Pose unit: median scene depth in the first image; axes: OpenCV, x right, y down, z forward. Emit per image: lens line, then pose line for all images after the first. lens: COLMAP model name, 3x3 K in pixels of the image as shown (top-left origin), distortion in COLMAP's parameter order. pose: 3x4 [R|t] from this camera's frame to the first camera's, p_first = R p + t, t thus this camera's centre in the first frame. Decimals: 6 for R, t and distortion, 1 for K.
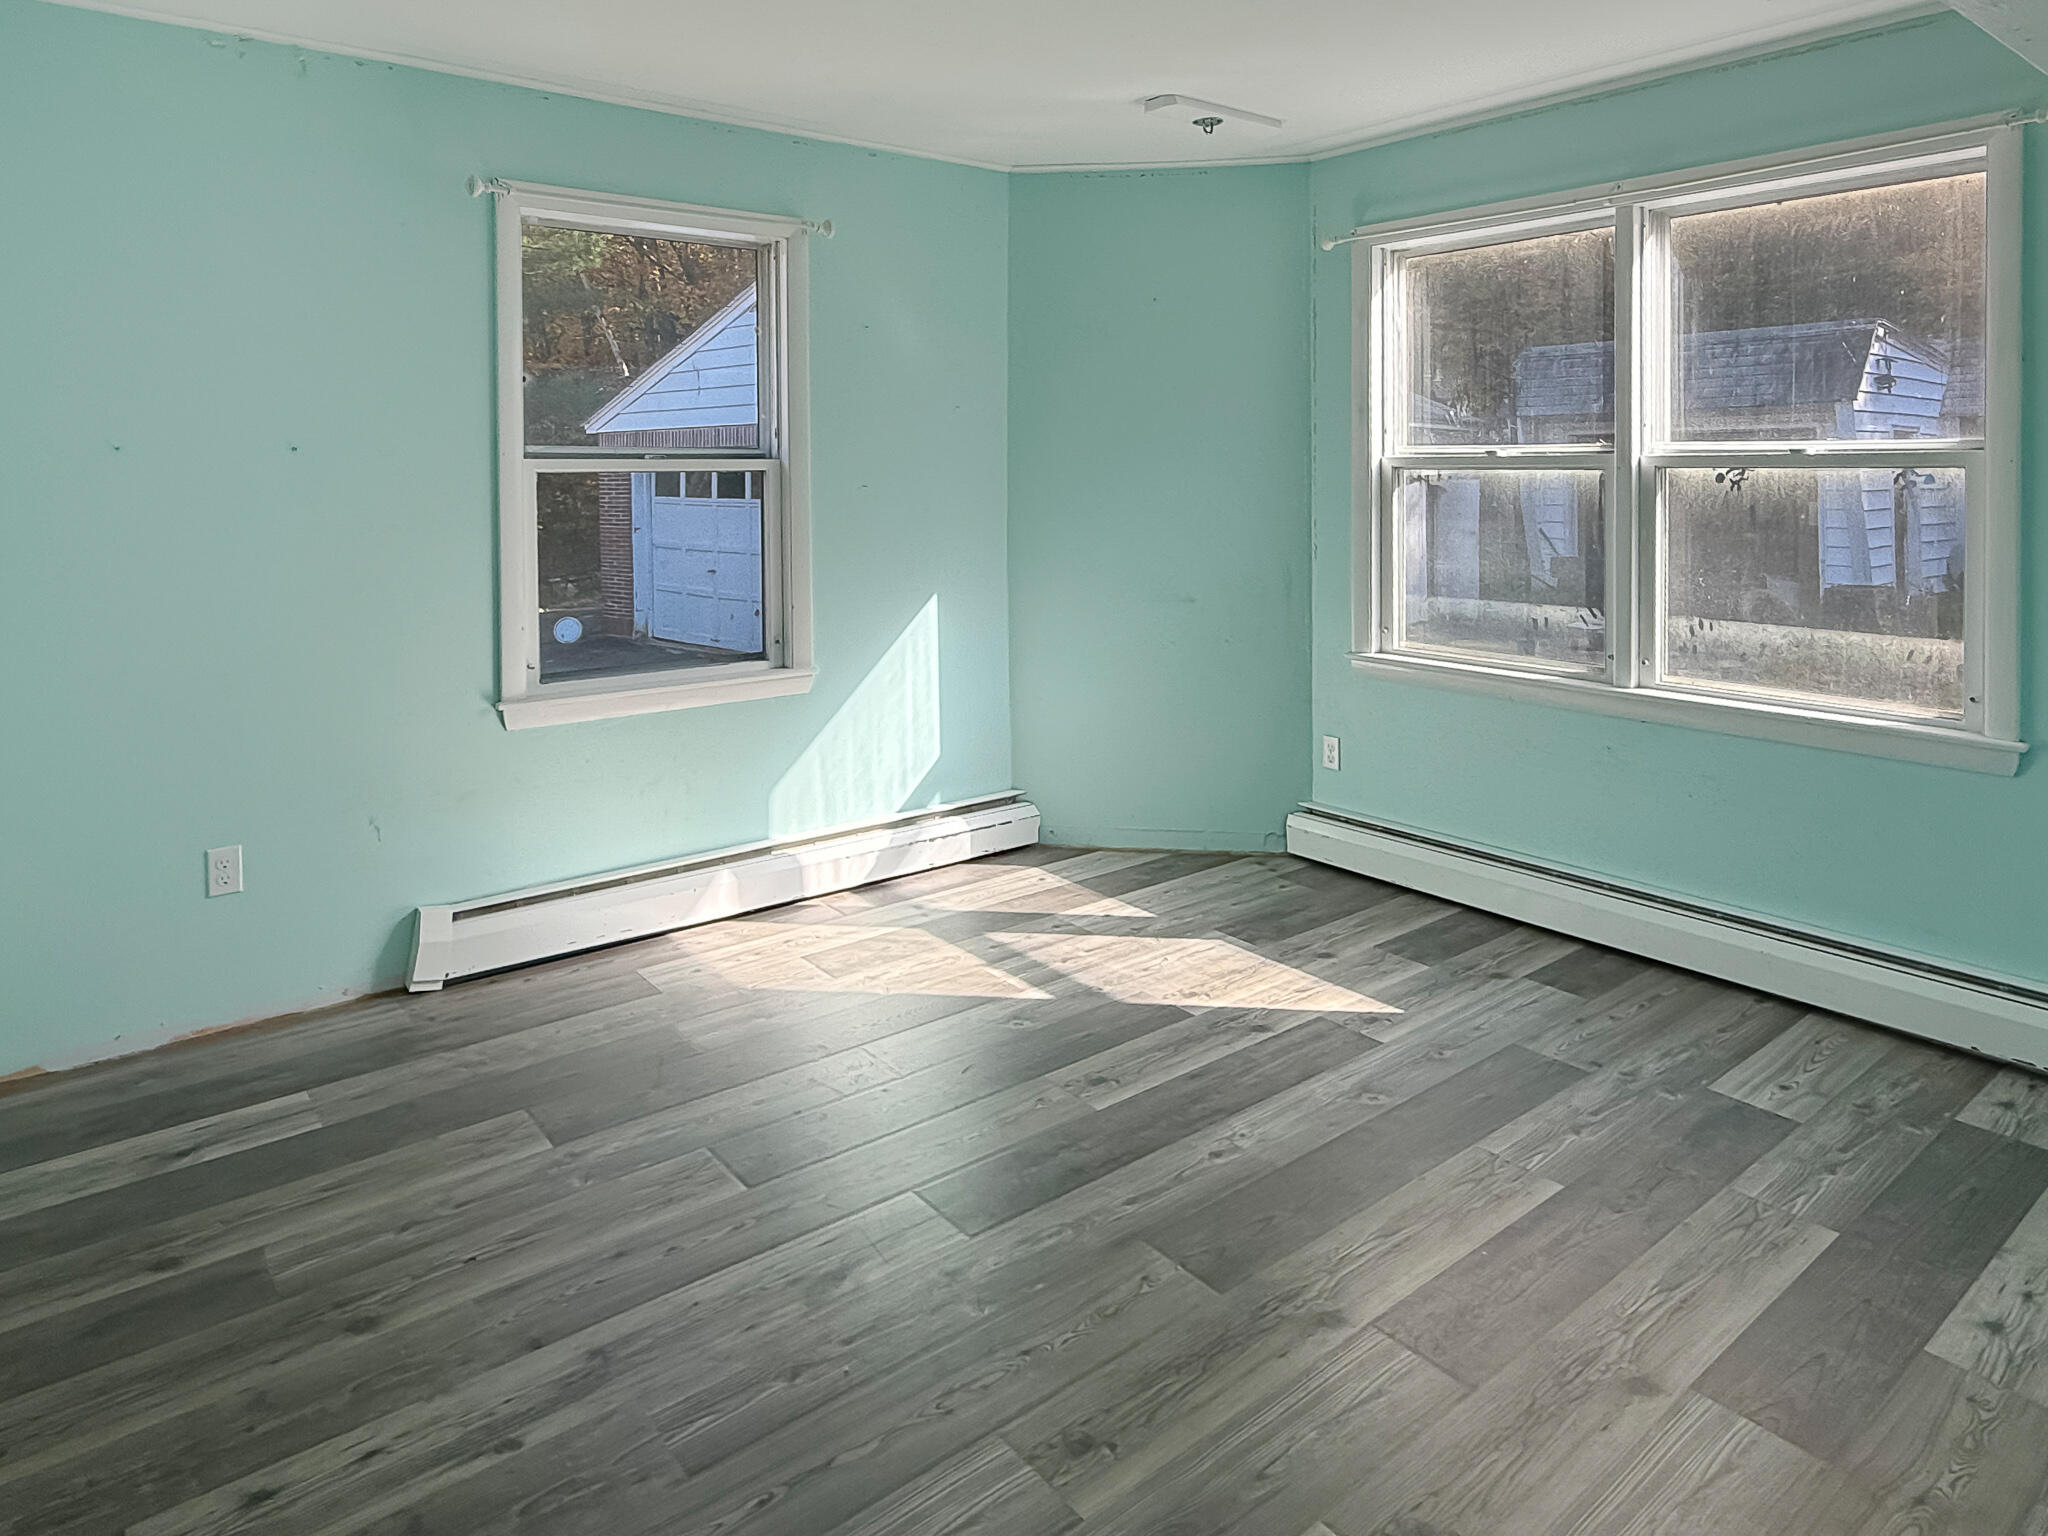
lens RADIAL K [[1216.7, 0, 1023.9], [0, 1216.7, 766.3], [0, 0, 1]] dist [-0.006260, 0.000269]
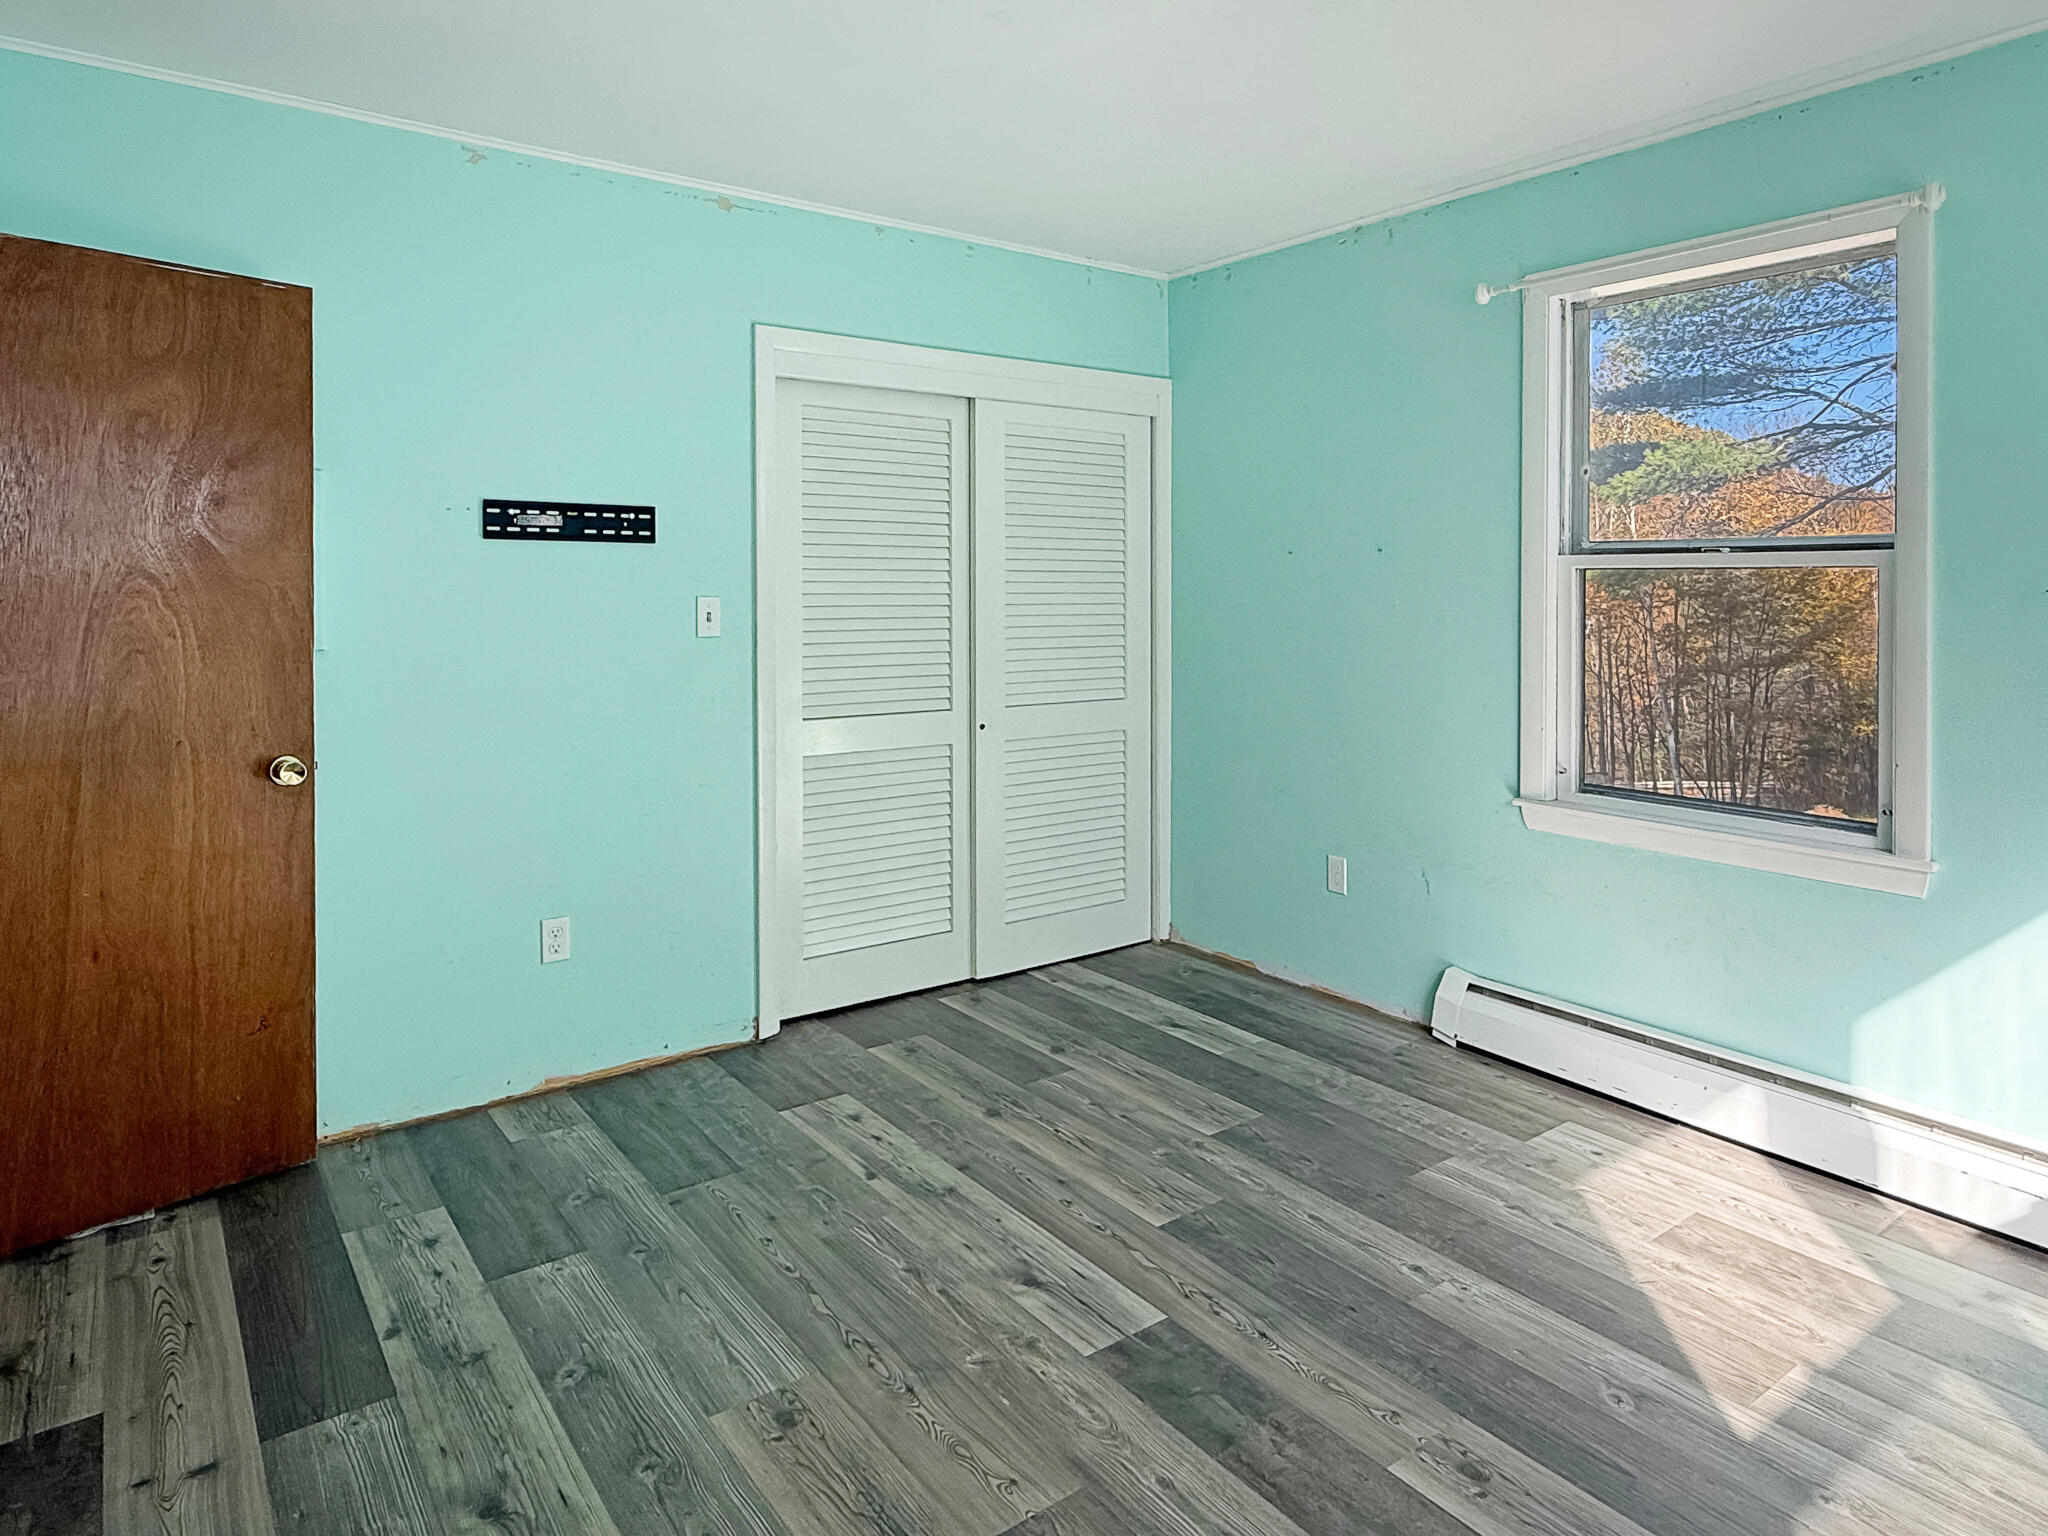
lens RADIAL K [[1216.7, 0, 1023.7], [0, 1216.7, 770.7], [0, 0, 1]] dist [-0.006260, 0.000269]
pose [[-0.028784, 0.153194, -0.987777, 0.741312], [-0.246348, 0.956619, 0.155541, -0.166162], [0.968754, 0.247814, 0.010204, 0.744341]]
